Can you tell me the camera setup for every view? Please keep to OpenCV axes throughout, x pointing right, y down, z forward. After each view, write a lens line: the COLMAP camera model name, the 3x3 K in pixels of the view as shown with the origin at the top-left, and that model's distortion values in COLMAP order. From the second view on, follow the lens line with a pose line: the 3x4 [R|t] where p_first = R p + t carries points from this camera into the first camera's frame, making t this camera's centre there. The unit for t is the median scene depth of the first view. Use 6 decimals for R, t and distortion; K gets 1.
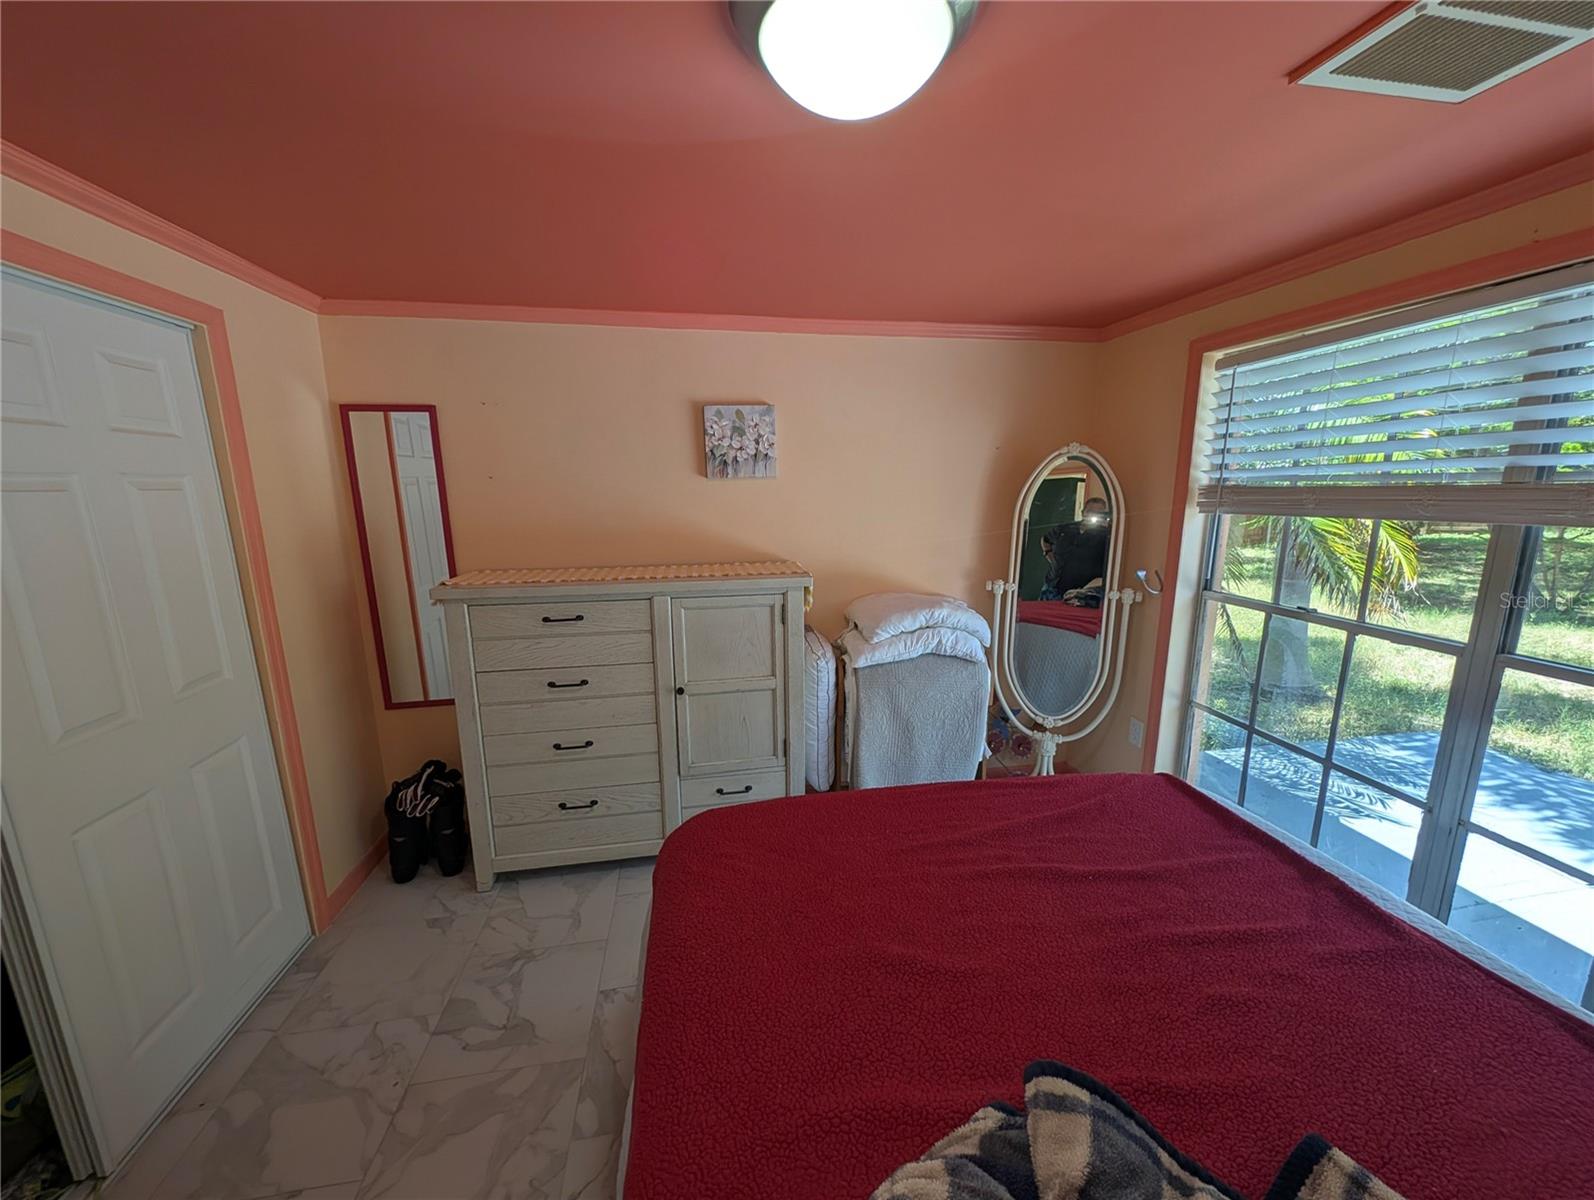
lens RADIAL K [[599.4, 0, 798.2], [0, 599.4, 598.4], [0, 0, 1]] dist [0.012282, -0.005863]
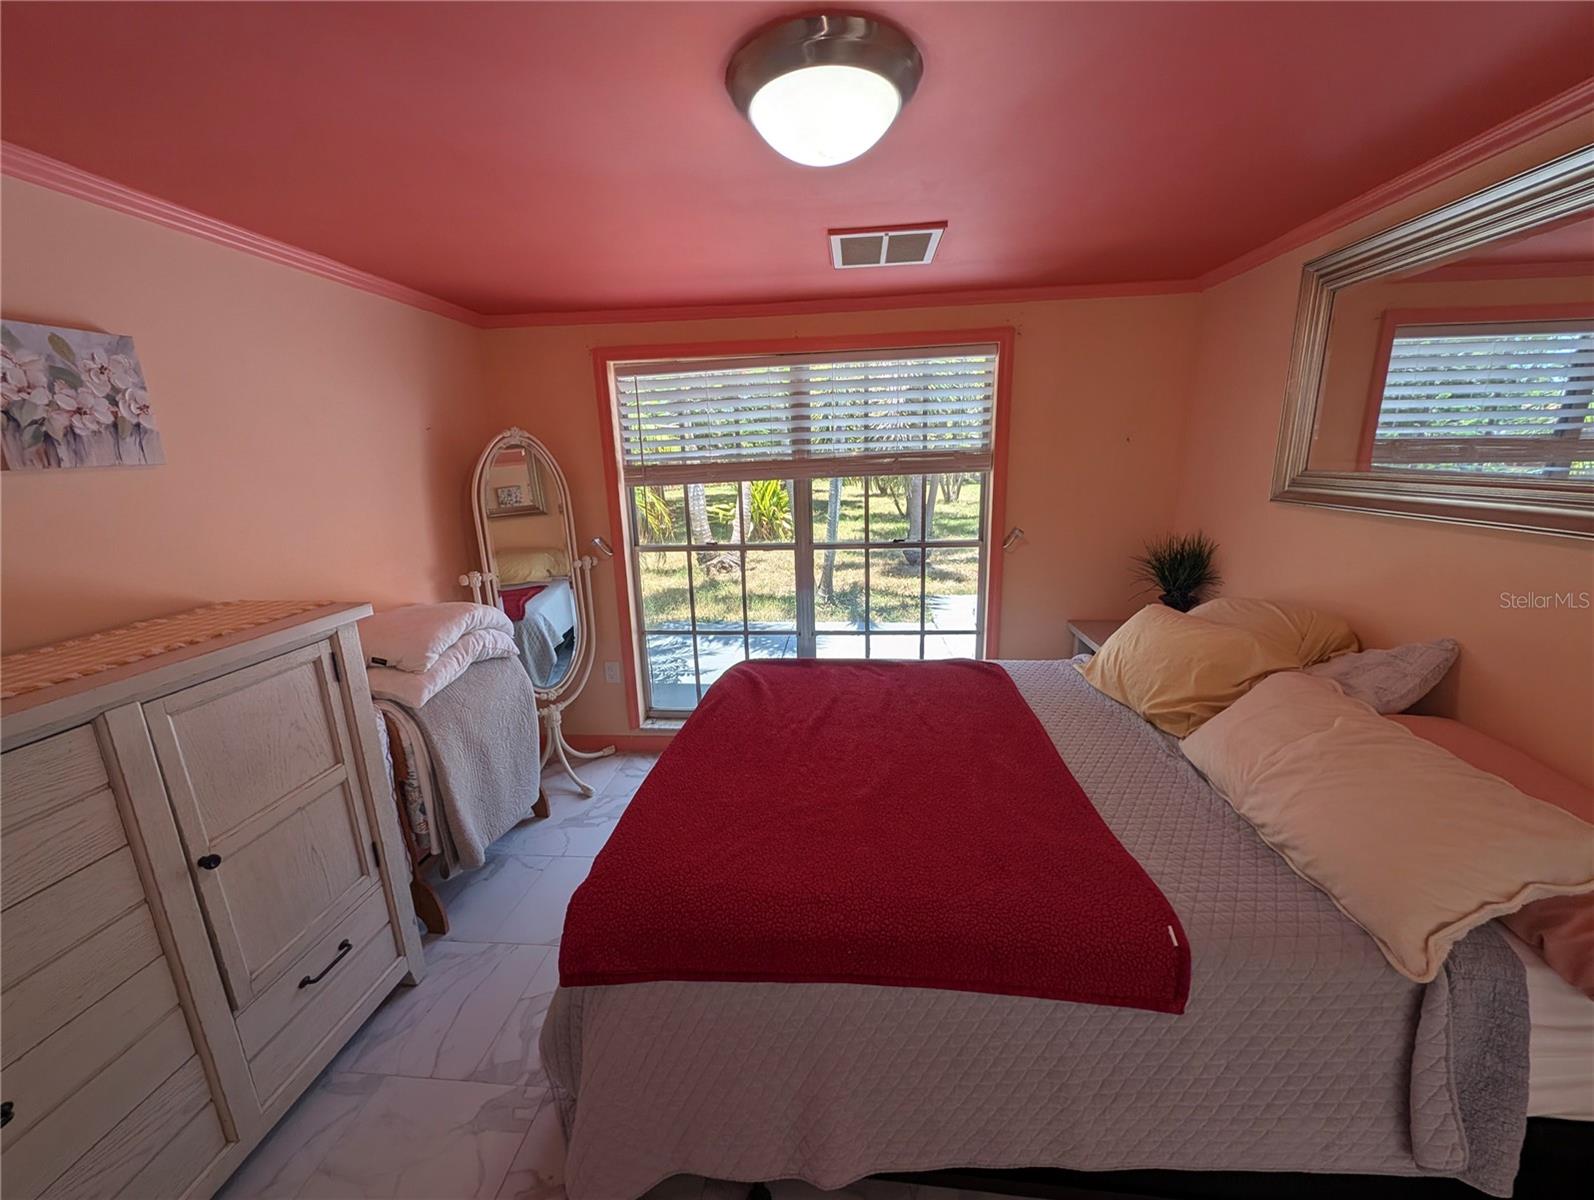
lens RADIAL K [[599.4, 0, 798.2], [0, 599.4, 598.4], [0, 0, 1]] dist [0.012282, -0.005863]
pose [[0.271355, -0.224635, 0.935898, -0.459458], [0.210523, 0.962690, 0.170026, -0.049599], [-0.939173, 0.150891, 0.308521, 0.272829]]
